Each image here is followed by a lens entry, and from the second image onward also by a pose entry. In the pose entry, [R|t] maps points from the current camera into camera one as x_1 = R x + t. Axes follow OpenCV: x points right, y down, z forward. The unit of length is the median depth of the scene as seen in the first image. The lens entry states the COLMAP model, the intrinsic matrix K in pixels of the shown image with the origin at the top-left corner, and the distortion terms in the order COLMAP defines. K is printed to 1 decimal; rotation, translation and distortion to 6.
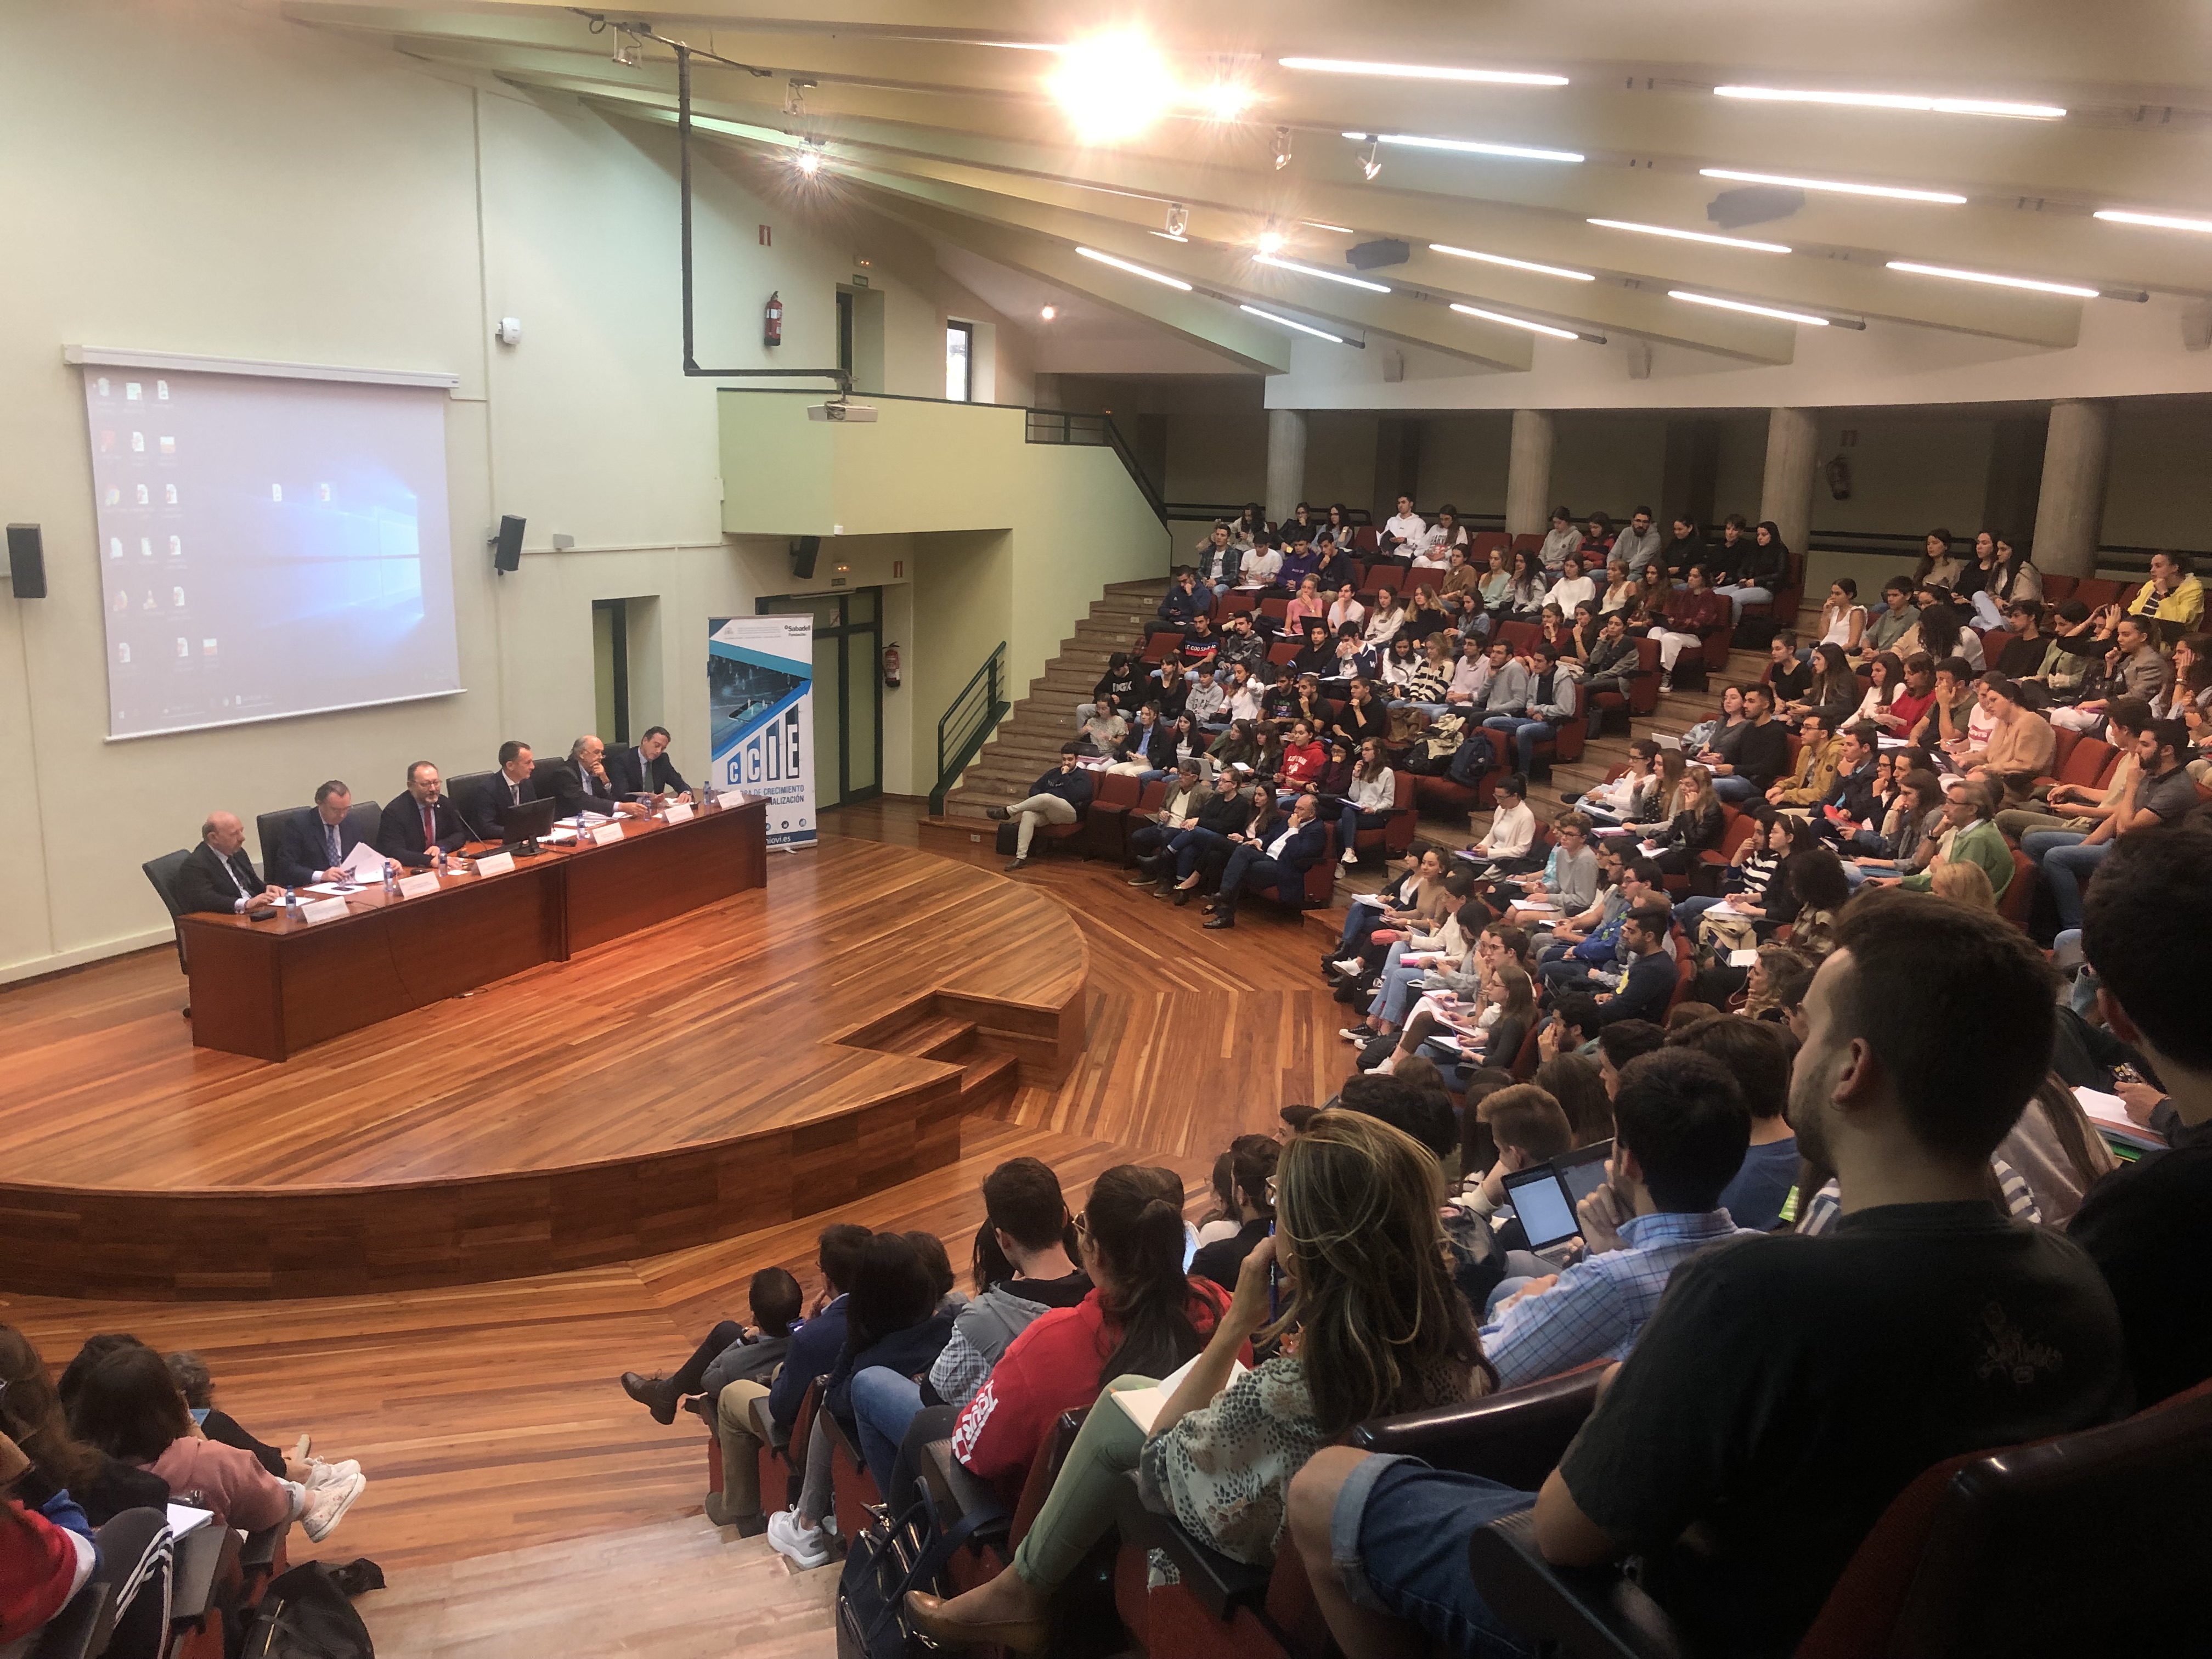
lens RADIAL K [[1788.1, 0, 1105.8], [0, 1788.1, 818.9], [0, 0, 1]] dist [0.034555, -0.033677]
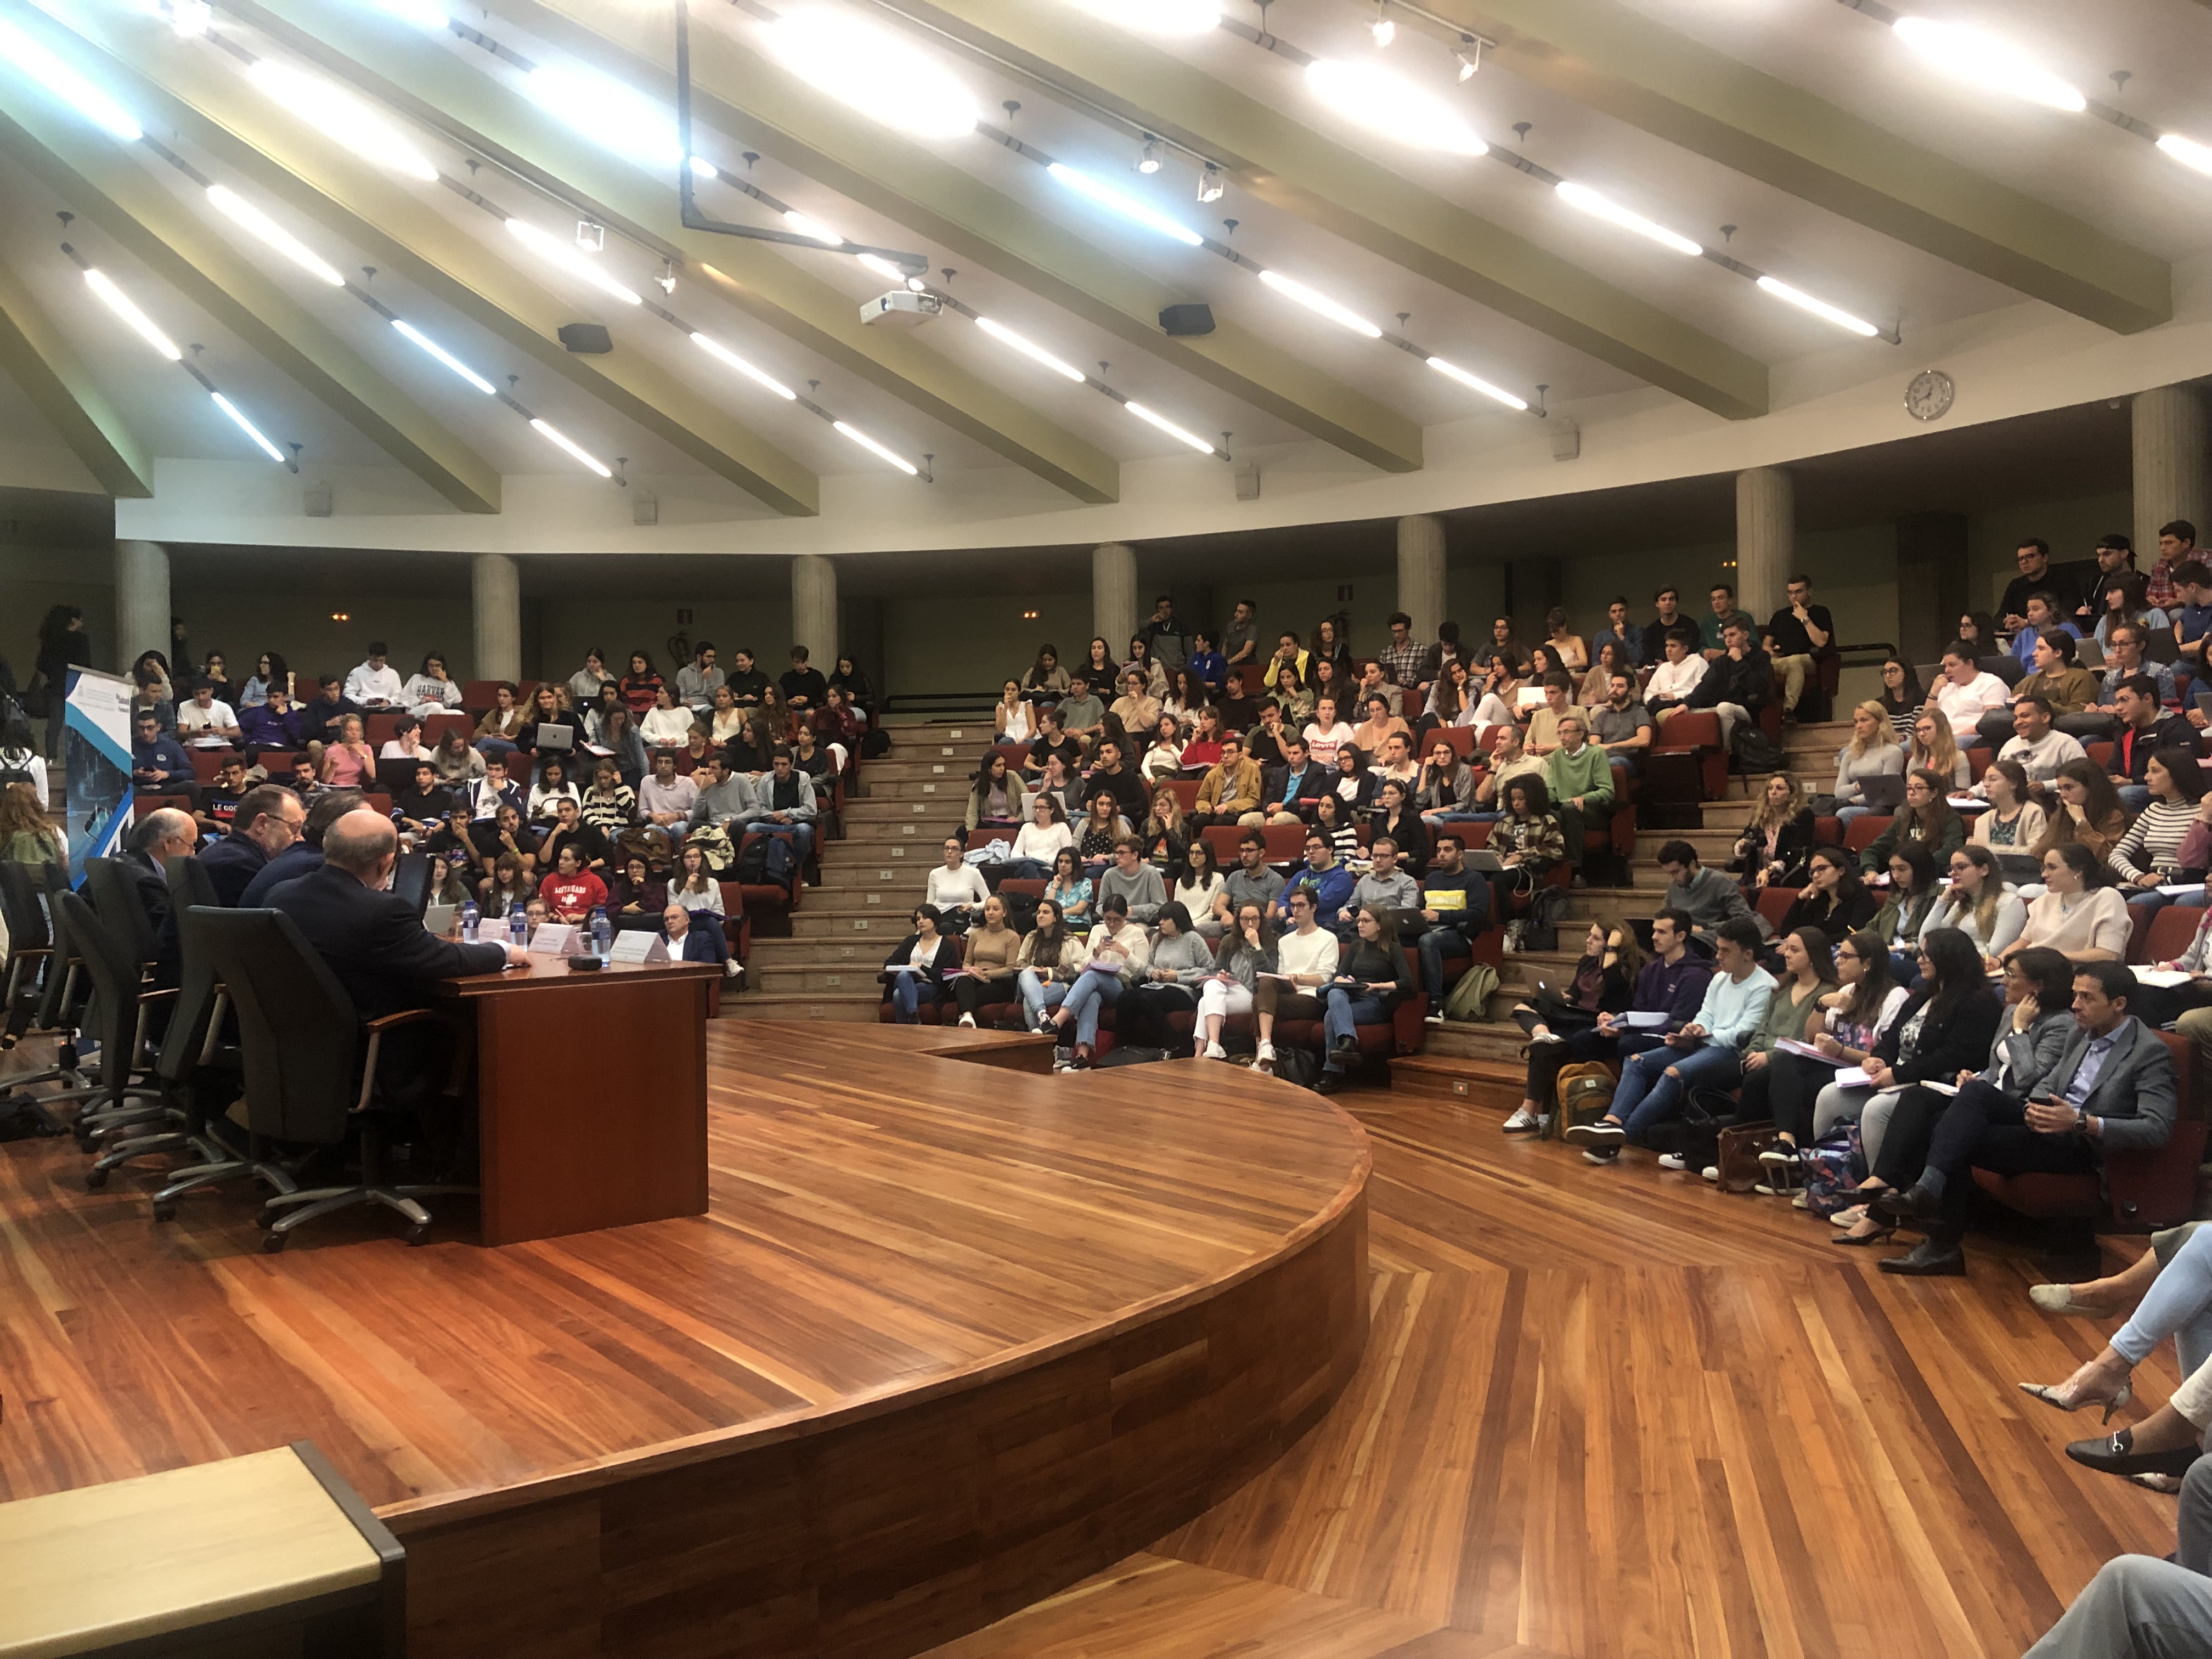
lens RADIAL K [[1788.1, 0, 1108.3], [0, 1788.1, 825.9], [0, 0, 1]] dist [0.034555, -0.033677]
pose [[0.487871, -0.036405, 0.872156, -0.561308], [0.201651, 0.976805, -0.072028, 0.054940], [-0.849305, 0.211011, 0.483896, 0.394735]]
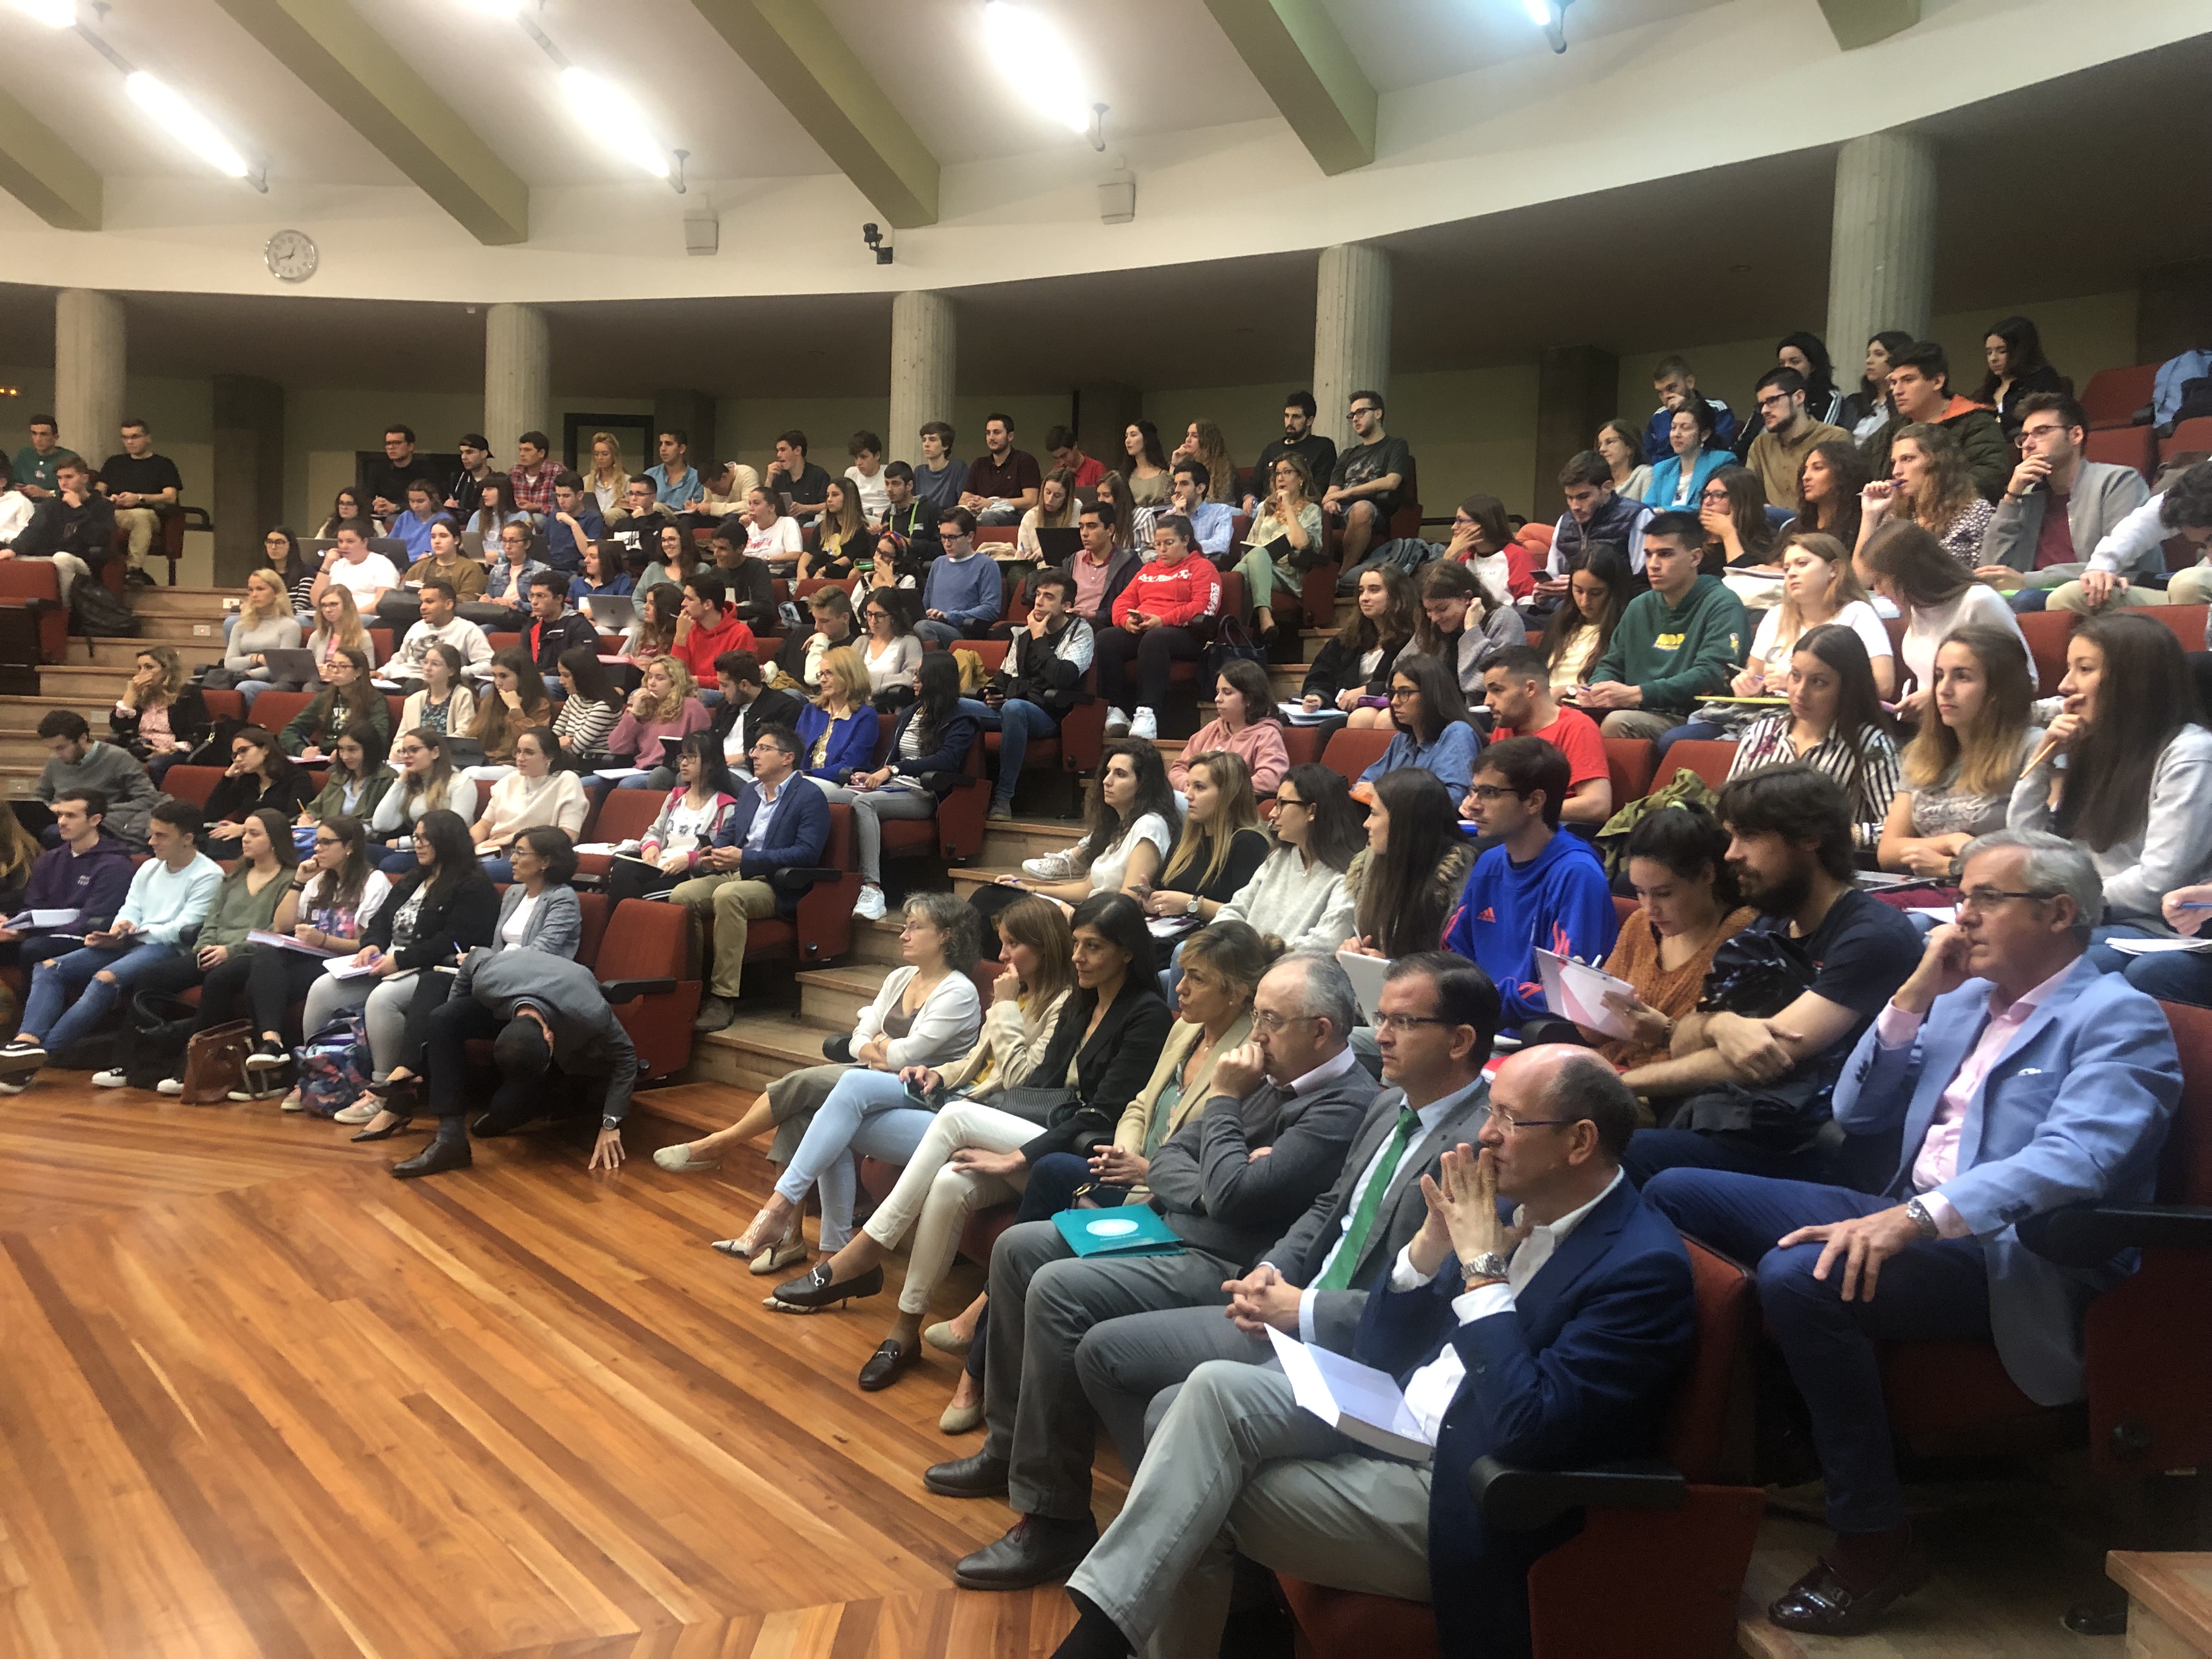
lens RADIAL K [[1788.1, 0, 1100.8], [0, 1788.1, 814.7], [0, 0, 1]] dist [0.034555, -0.033677]
pose [[-0.405376, -0.090892, 0.909620, -0.539329], [0.136736, 0.977822, 0.158644, 0.041196], [-0.903866, 0.188688, -0.383958, 0.469287]]
